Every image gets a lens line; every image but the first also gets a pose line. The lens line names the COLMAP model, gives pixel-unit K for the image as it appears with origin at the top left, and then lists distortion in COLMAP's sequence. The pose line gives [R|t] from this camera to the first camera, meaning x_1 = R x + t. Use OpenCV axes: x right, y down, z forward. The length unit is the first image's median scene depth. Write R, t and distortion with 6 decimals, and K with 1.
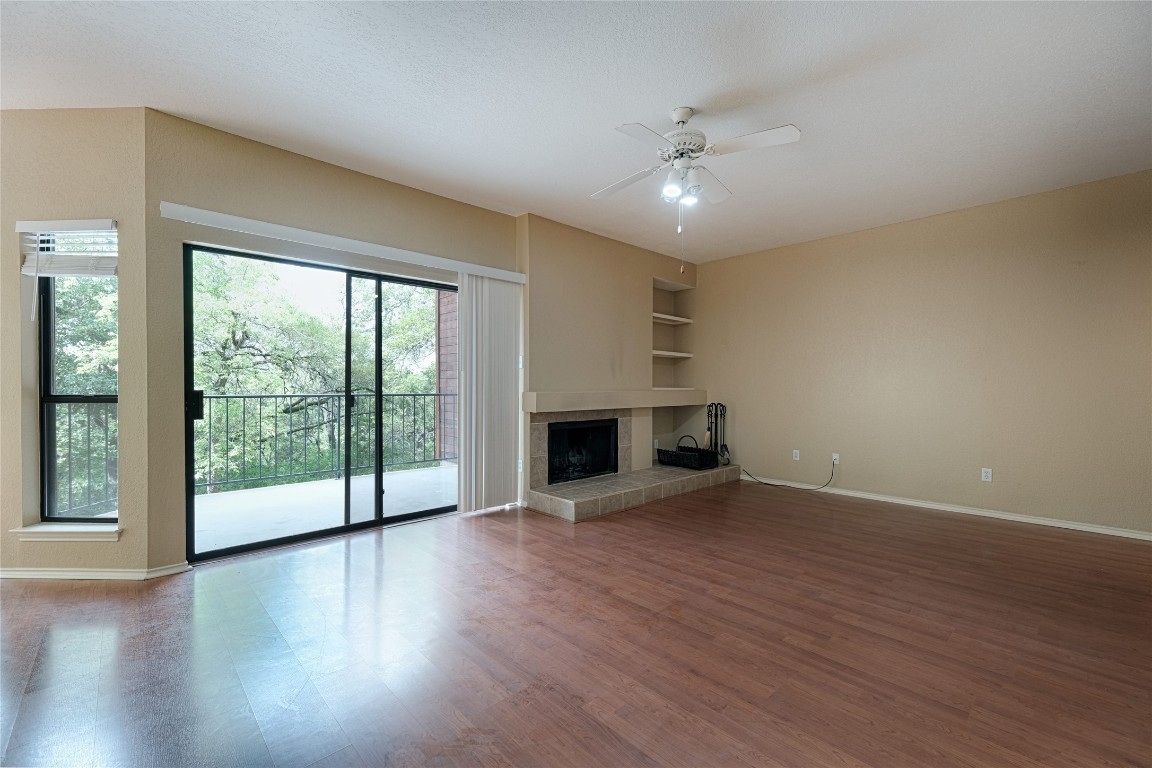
lens RADIAL K [[470.5, 0, 574.8], [0, 470.5, 384.9], [0, 0, 1]] dist [0.008962, 0.000285]
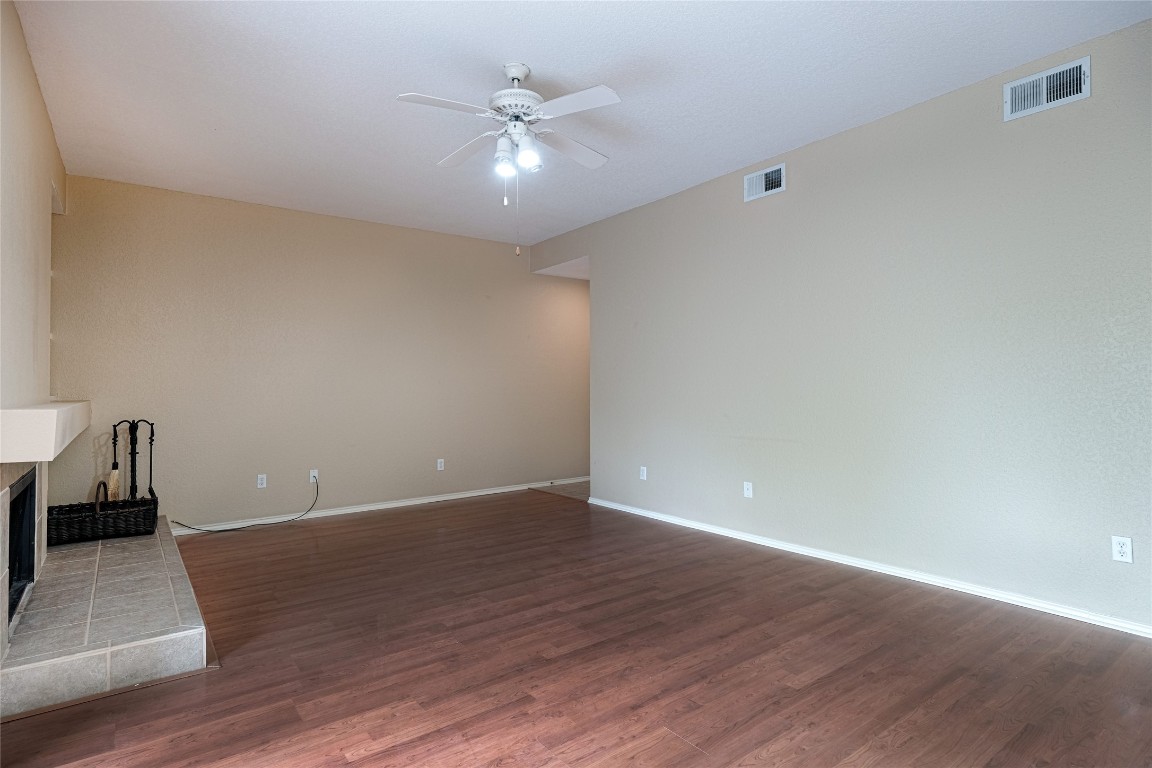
lens RADIAL K [[607.4, 0, 547.5], [0, 607.4, 386.4], [0, 0, 1]] dist [0.003075, 0.001033]
pose [[0.132566, -0.000462, 0.991174, -0.816104], [0.006176, 0.999981, -0.000360, 0.001864], [-0.991155, 0.006169, 0.132567, 0.794055]]
